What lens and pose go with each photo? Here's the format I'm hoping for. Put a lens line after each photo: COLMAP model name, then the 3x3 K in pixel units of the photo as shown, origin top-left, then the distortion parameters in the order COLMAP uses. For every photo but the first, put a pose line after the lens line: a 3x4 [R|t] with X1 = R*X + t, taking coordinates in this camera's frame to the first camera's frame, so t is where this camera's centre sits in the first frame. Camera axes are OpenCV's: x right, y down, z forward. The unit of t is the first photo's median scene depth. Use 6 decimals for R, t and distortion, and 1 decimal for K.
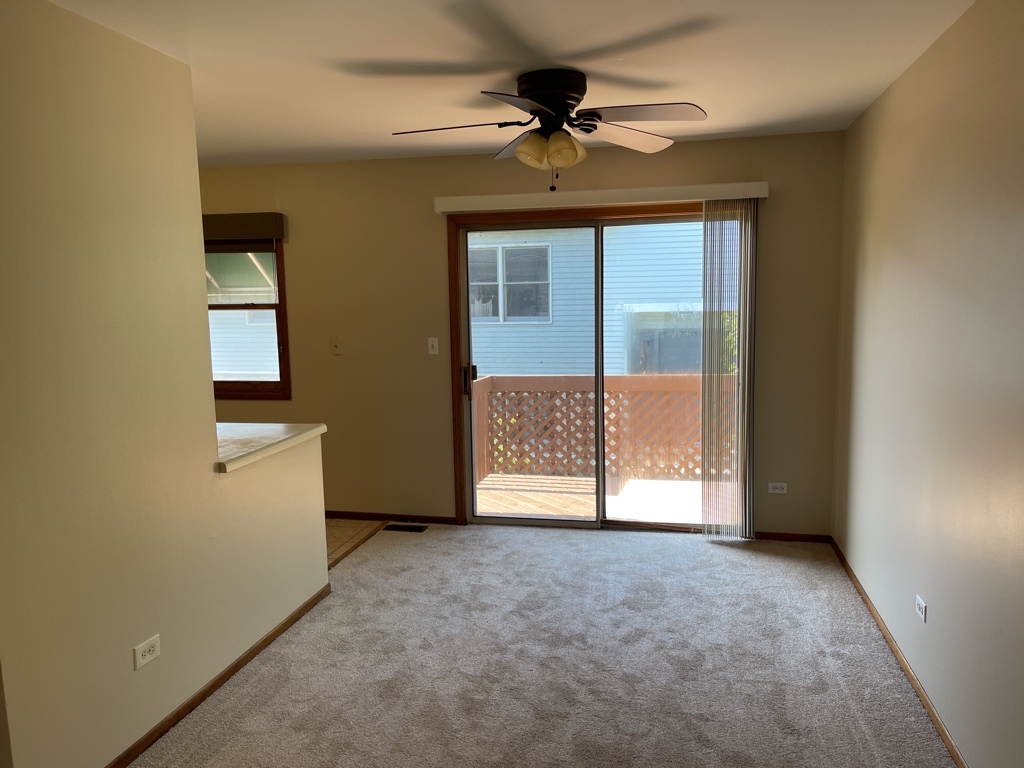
lens RADIAL K [[774.9, 0, 512.6], [0, 774.9, 387.2], [0, 0, 1]] dist [0.039196, -0.009567]
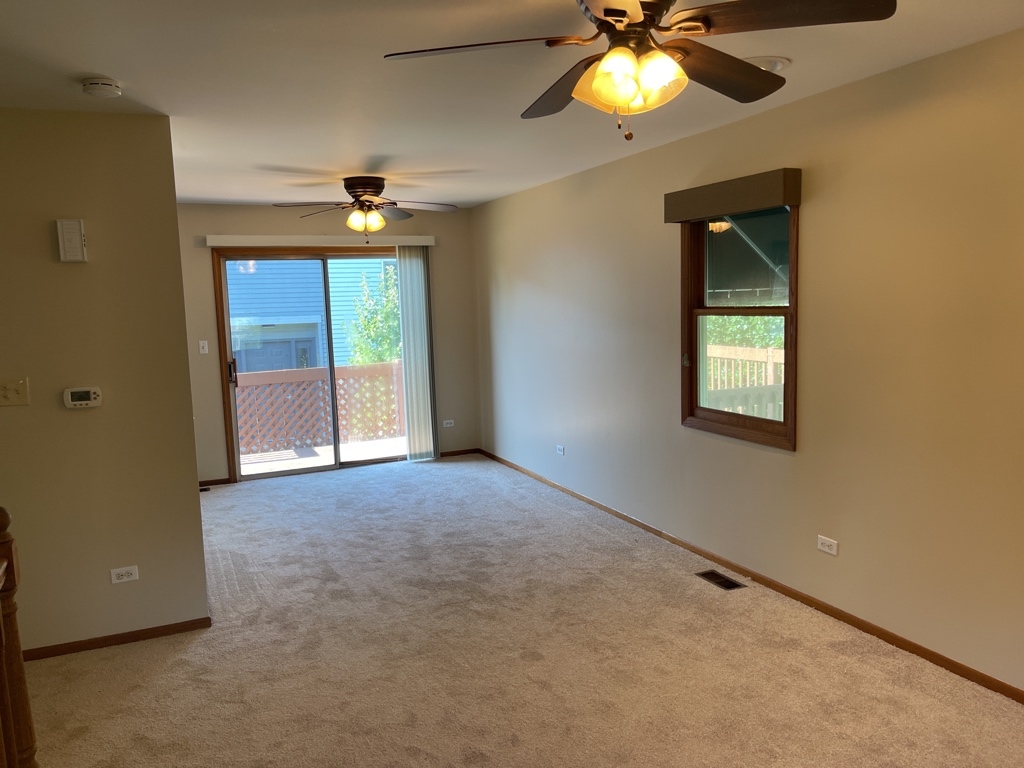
lens RADIAL K [[774.9, 0, 515.6], [0, 774.9, 383.2], [0, 0, 1]] dist [0.039196, -0.009567]
pose [[0.795900, -0.072074, 0.601122, -0.589186], [0.092175, 0.995739, -0.002653, 0.072697], [-0.598370, 0.057520, 0.799153, -0.433653]]
